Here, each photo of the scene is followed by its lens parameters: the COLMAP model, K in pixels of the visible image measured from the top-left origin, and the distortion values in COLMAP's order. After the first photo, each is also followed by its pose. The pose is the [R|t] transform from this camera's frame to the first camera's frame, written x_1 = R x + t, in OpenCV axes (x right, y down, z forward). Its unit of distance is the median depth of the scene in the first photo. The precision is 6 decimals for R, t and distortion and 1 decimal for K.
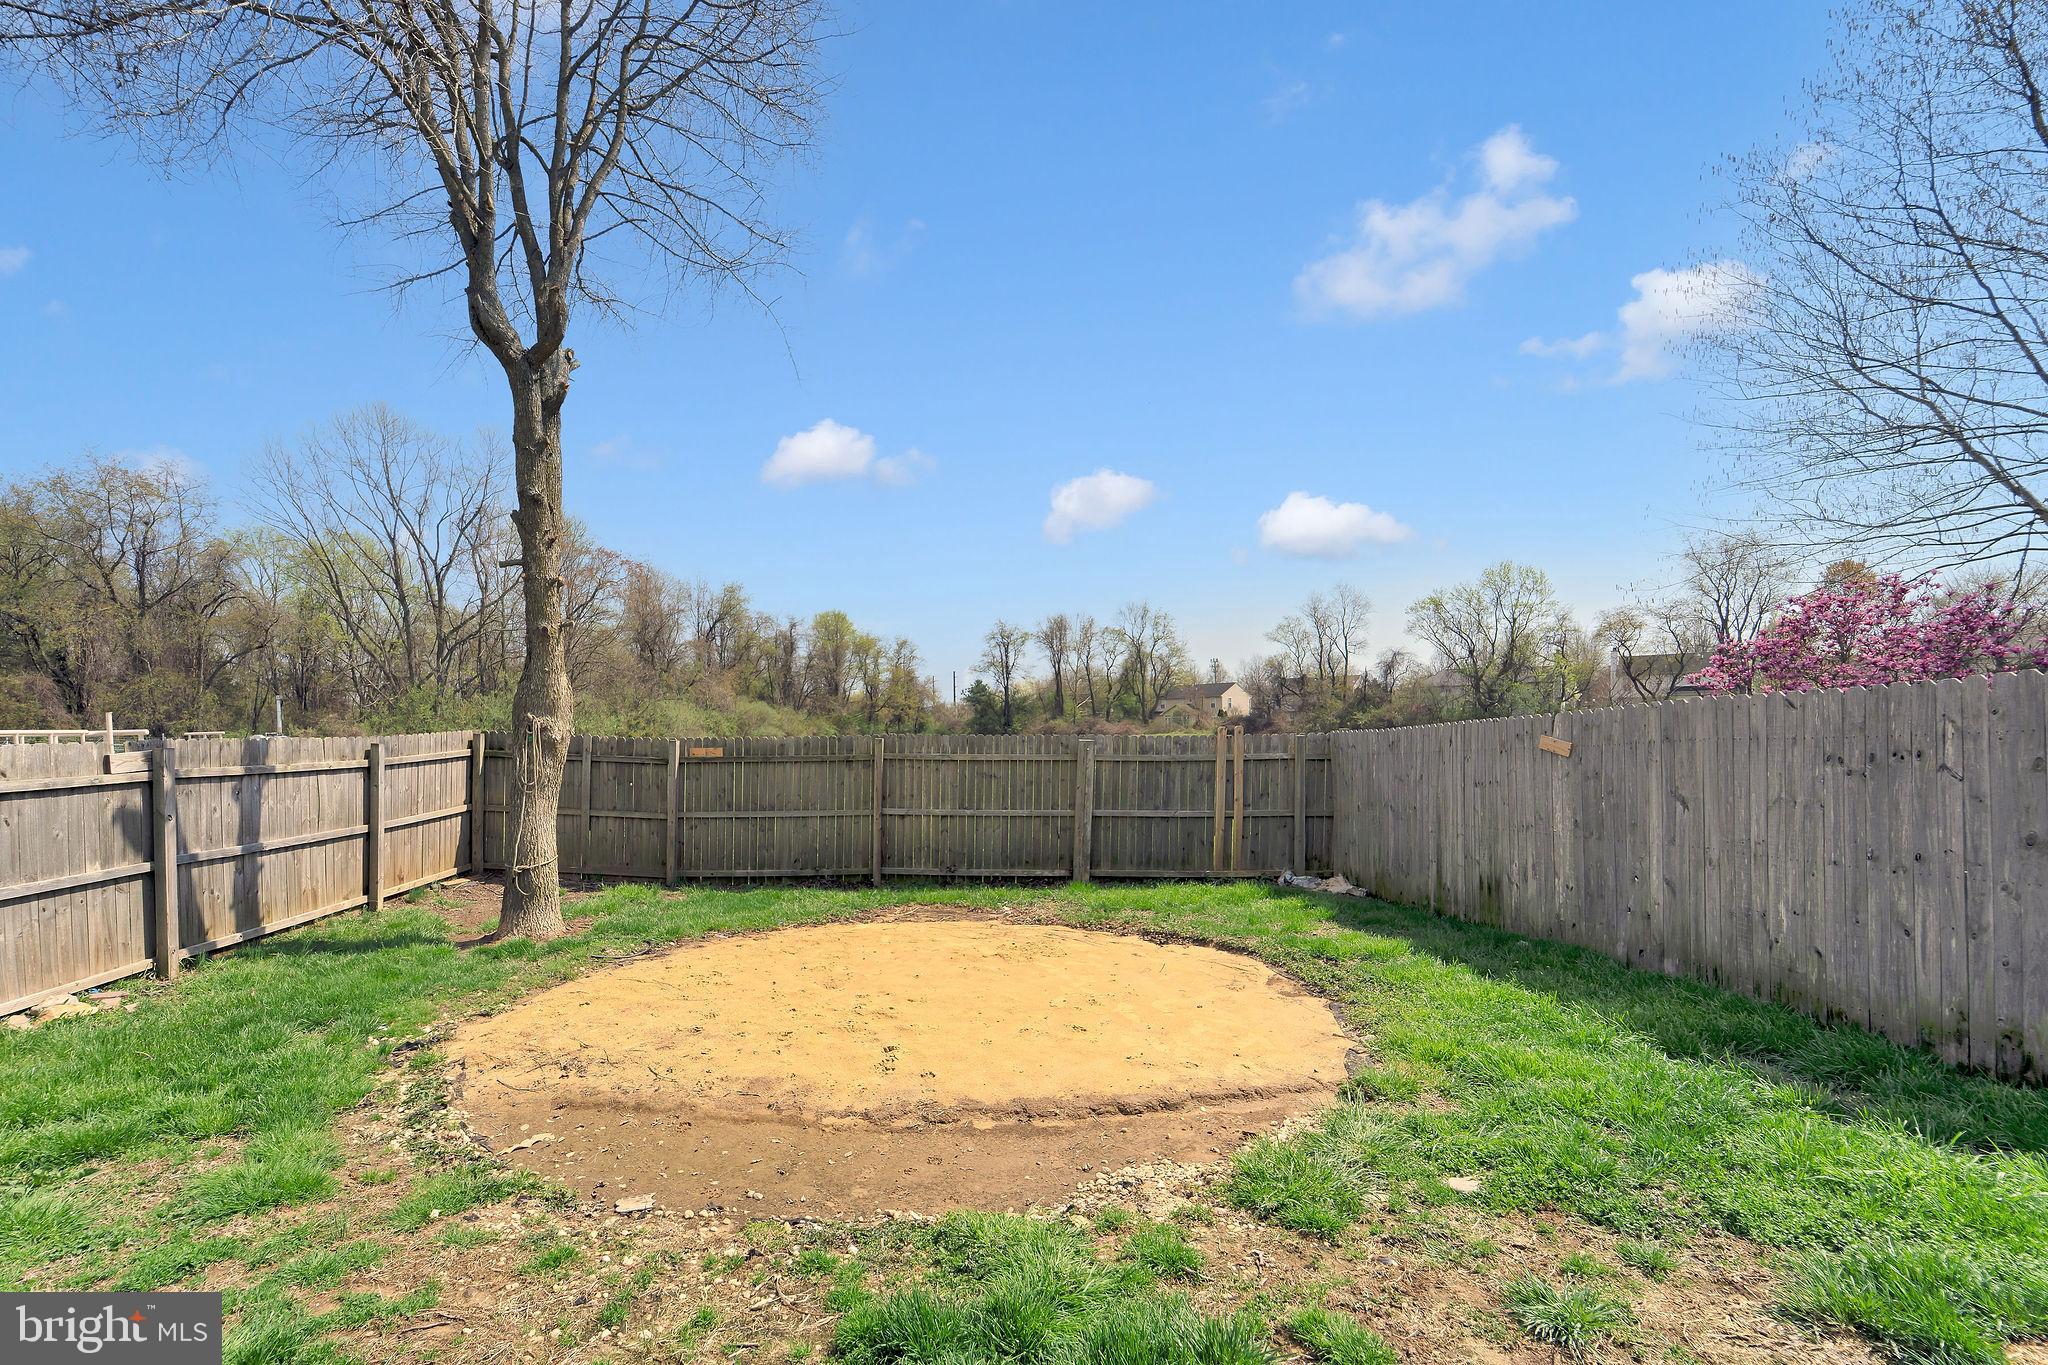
lens RADIAL K [[885.1, 0, 1025.3], [0, 885.1, 713.2], [0, 0, 1]] dist [0.012198, 0.000142]
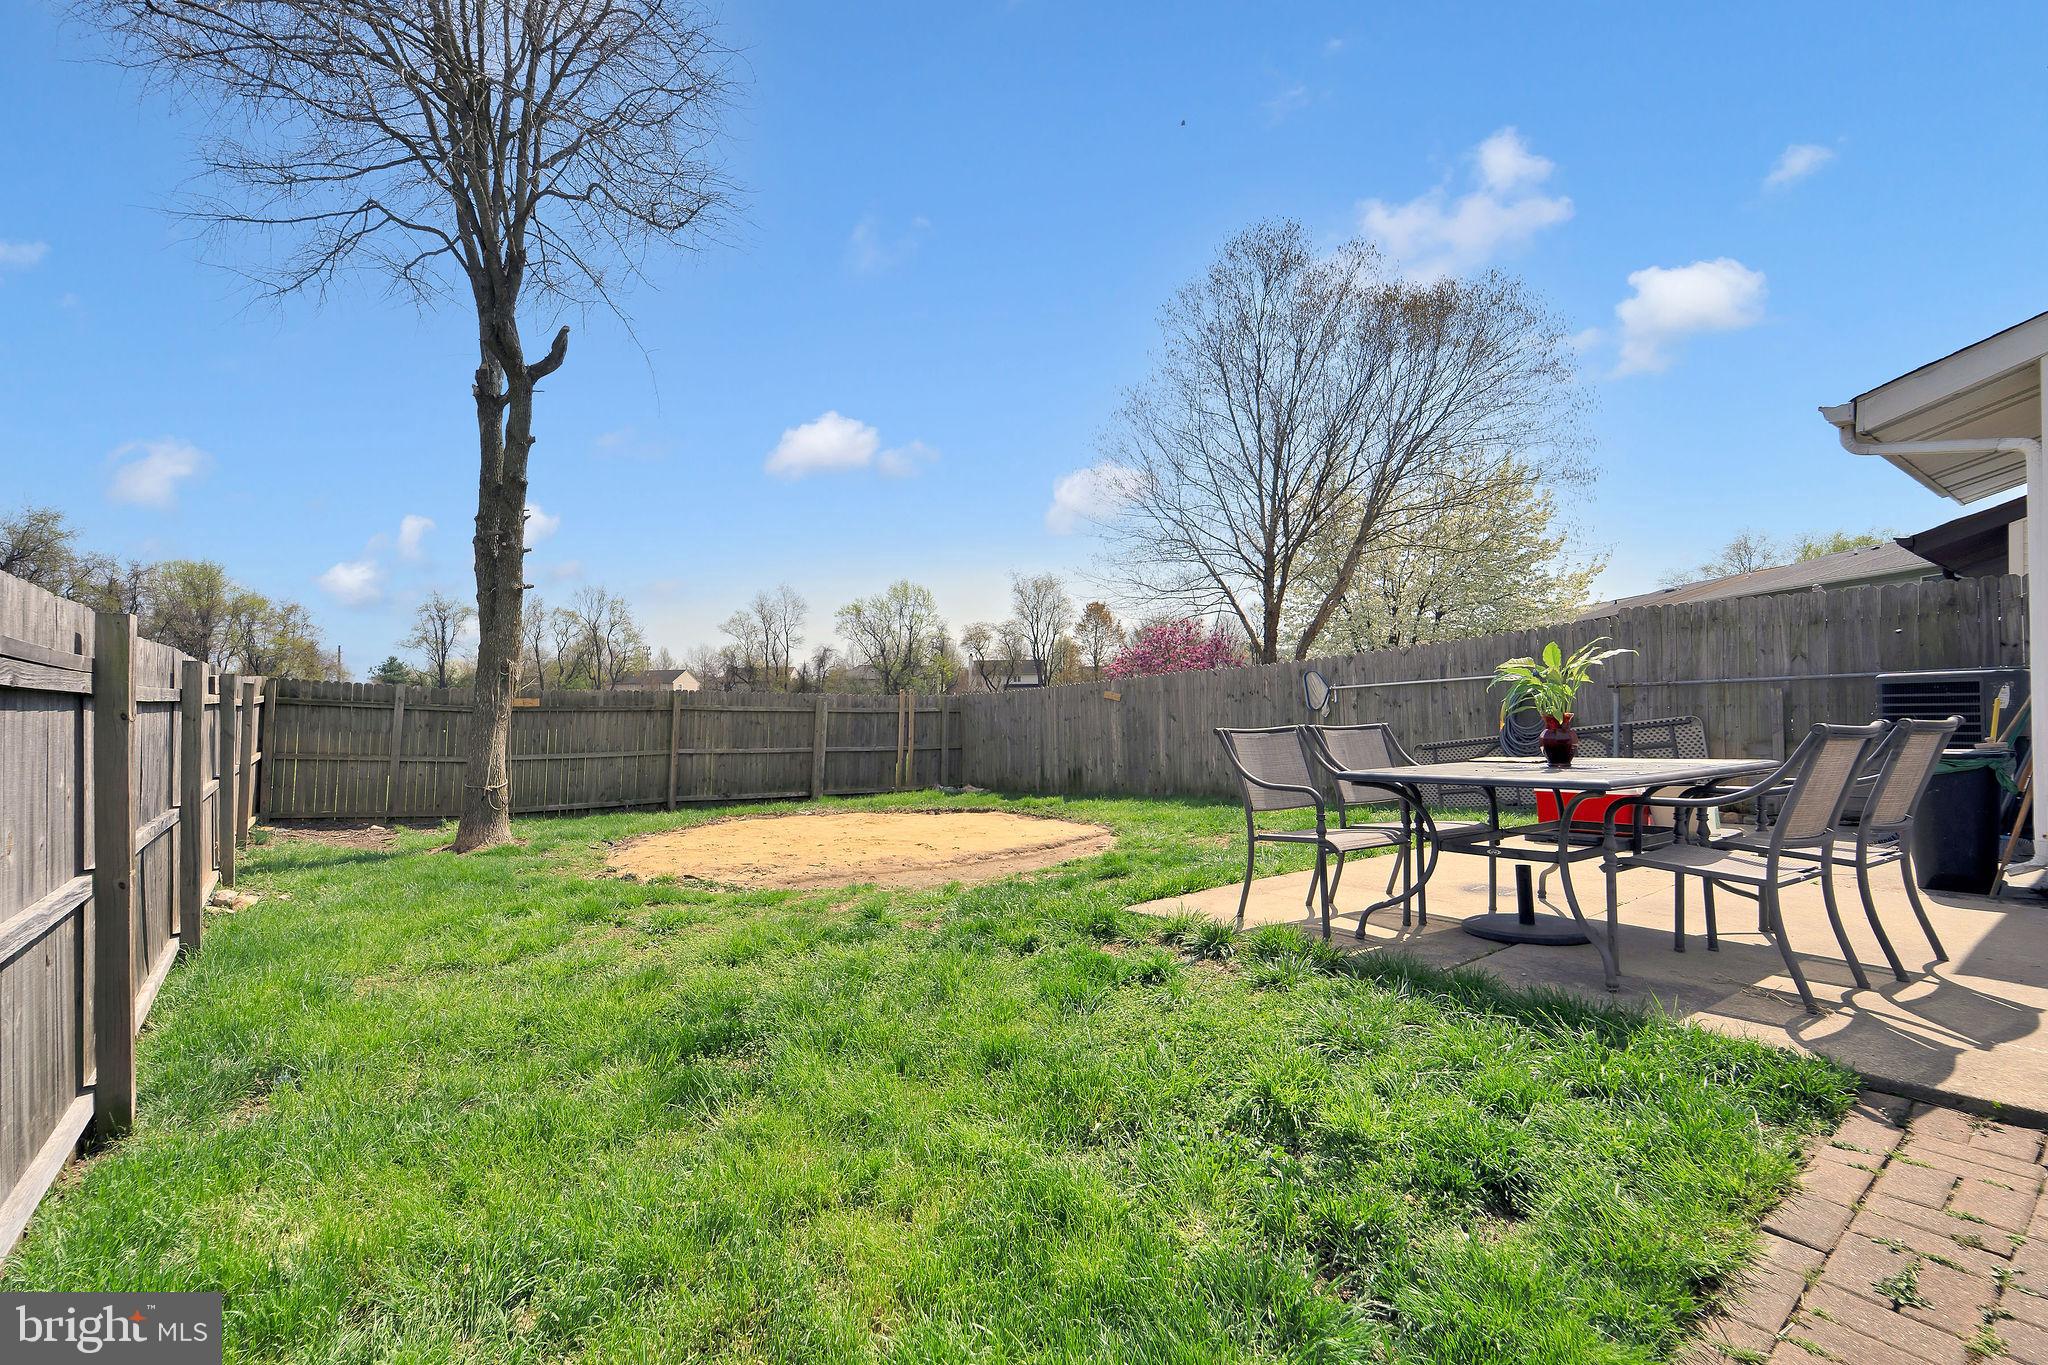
lens RADIAL K [[847.2, 0, 1031.5], [0, 847.2, 686.2], [0, 0, 1]] dist [0.011593, -0.000372]
pose [[0.774629, 0.020413, 0.632086, -0.105270], [-0.006219, 0.999676, -0.024663, 0.008912], [-0.632385, 0.015174, 0.774506, -0.049847]]
